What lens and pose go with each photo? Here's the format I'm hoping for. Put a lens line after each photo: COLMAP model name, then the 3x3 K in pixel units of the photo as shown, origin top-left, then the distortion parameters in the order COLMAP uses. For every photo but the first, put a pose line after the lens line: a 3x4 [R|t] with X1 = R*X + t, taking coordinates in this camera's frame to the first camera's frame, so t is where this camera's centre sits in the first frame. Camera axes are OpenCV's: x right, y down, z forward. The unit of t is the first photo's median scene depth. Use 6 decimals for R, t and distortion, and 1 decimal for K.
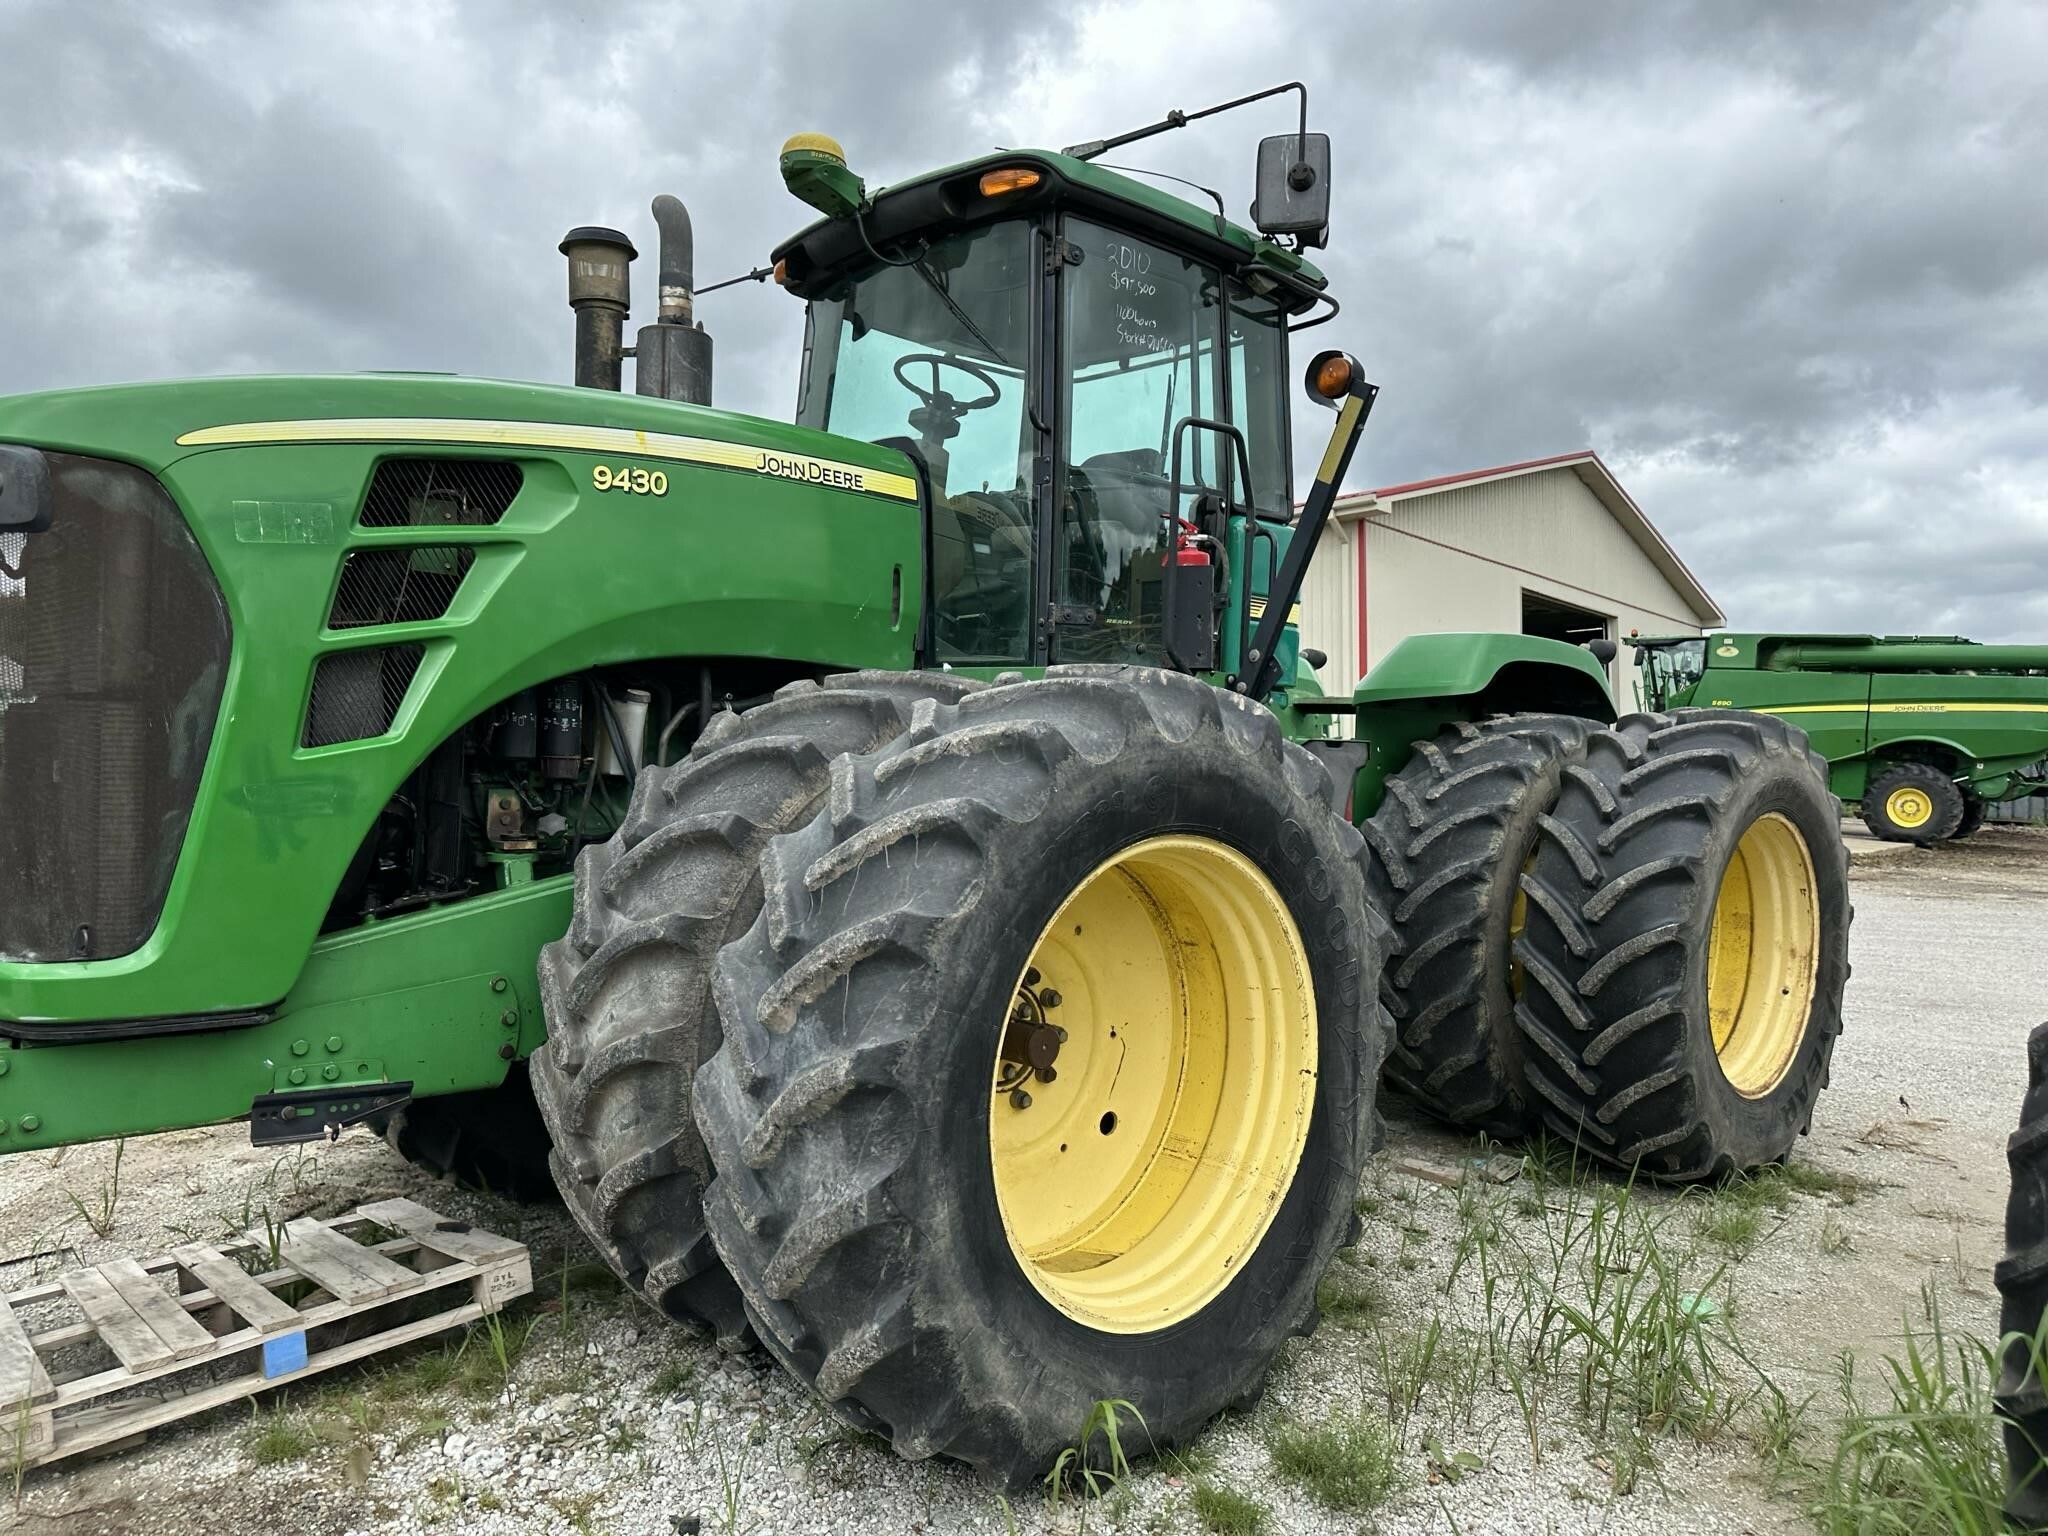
lens RADIAL K [[1479.5, 0, 1020.1], [0, 1479.5, 761.8], [0, 0, 1]] dist [0.051702, -0.058086]
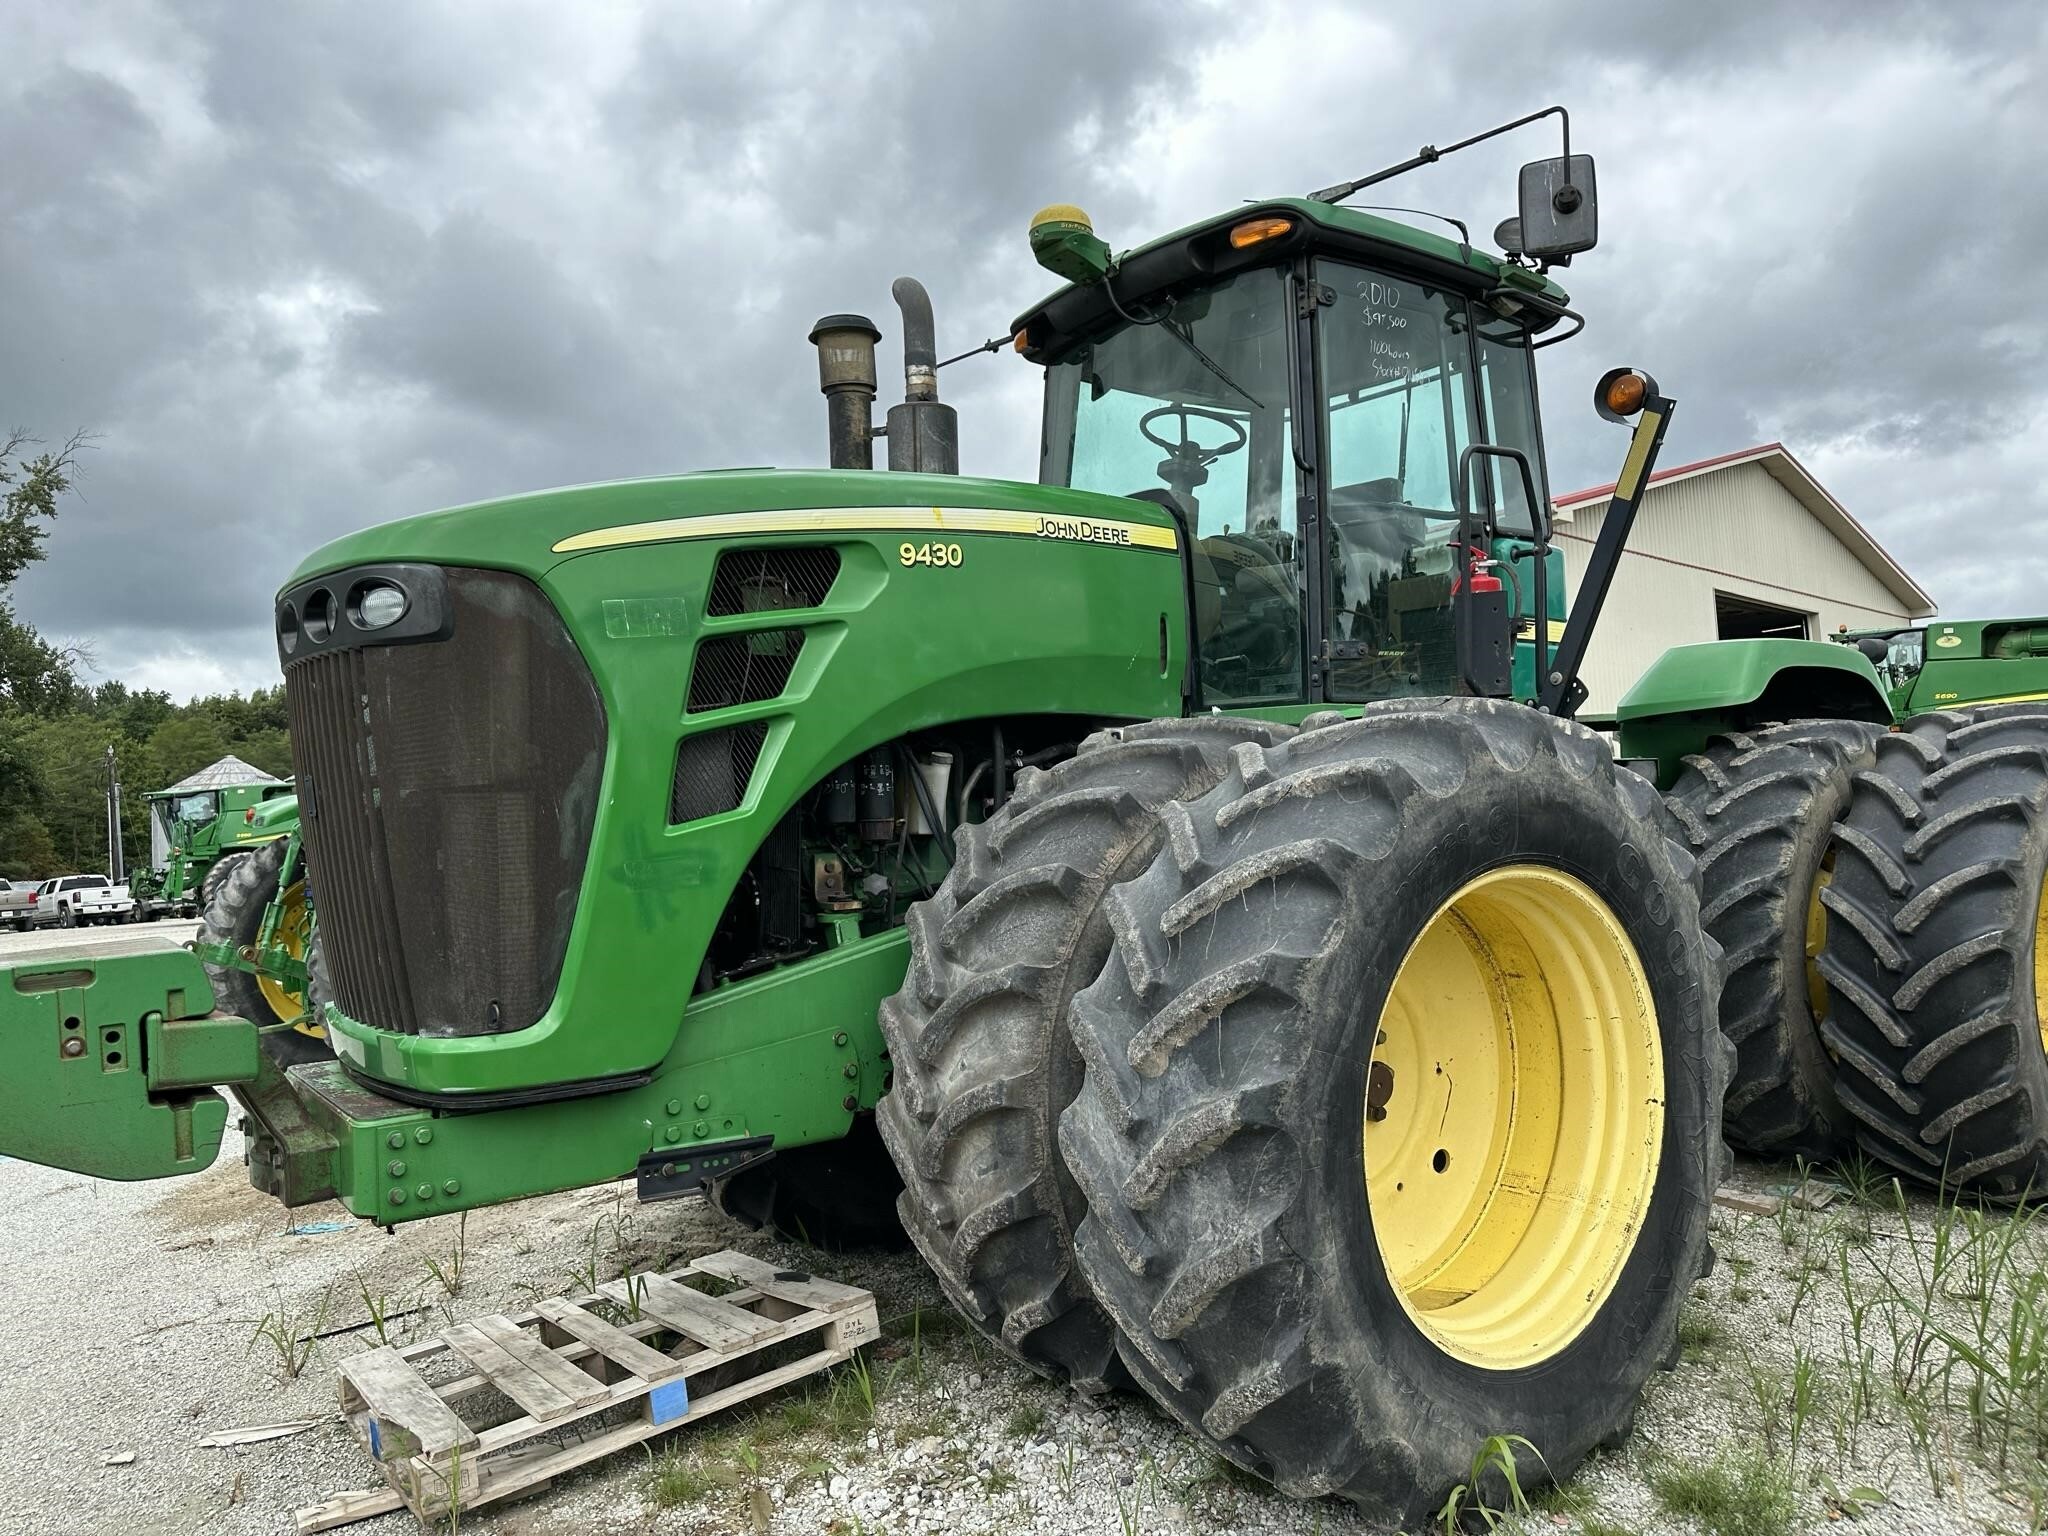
lens RADIAL K [[1474.9, 0, 991.9], [0, 1474.9, 772.7], [0, 0, 1]] dist [0.063776, -0.072506]
pose [[0.992534, -0.059674, -0.106375, -0.120427], [0.057196, 0.998019, -0.026198, -0.005360], [0.107728, 0.019918, 0.993981, -0.027408]]
